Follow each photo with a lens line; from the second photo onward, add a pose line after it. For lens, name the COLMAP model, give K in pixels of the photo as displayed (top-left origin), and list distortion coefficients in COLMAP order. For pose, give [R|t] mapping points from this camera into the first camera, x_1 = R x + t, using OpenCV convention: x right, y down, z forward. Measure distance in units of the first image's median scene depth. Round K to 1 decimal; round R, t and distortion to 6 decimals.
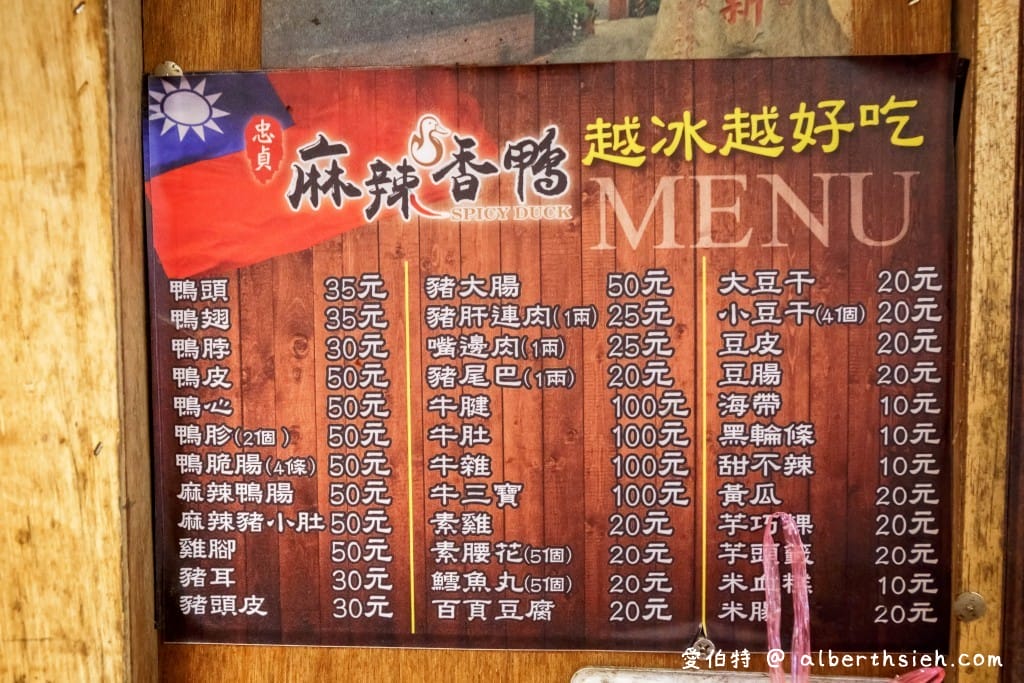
lens RADIAL K [[1115.7, 0, 510.6], [0, 1115.7, 341.5], [0, 0, 1]] dist [-0.007806, 0.000000]
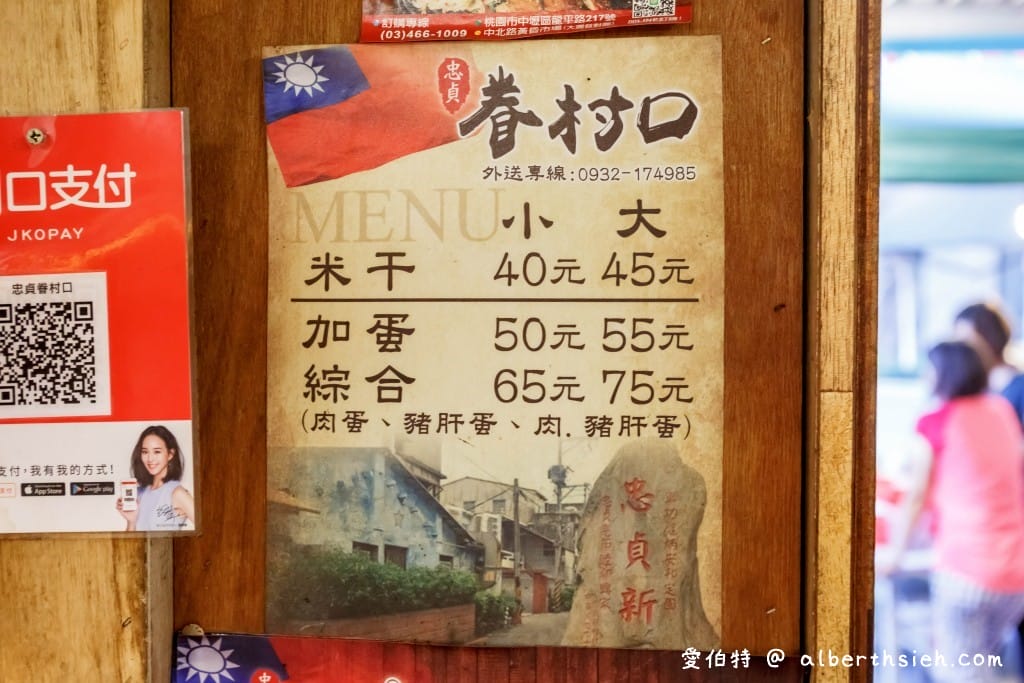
lens RADIAL K [[1221.9, 0, 512.5], [0, 1221.9, 341.8], [0, 0, 1]] dist [0.003634, 0.000000]
pose [[0.998649, 0.012864, -0.050338, 0.131651], [-0.014293, 0.999502, -0.028125, -0.560047], [0.049951, 0.028806, 0.998336, -0.410851]]
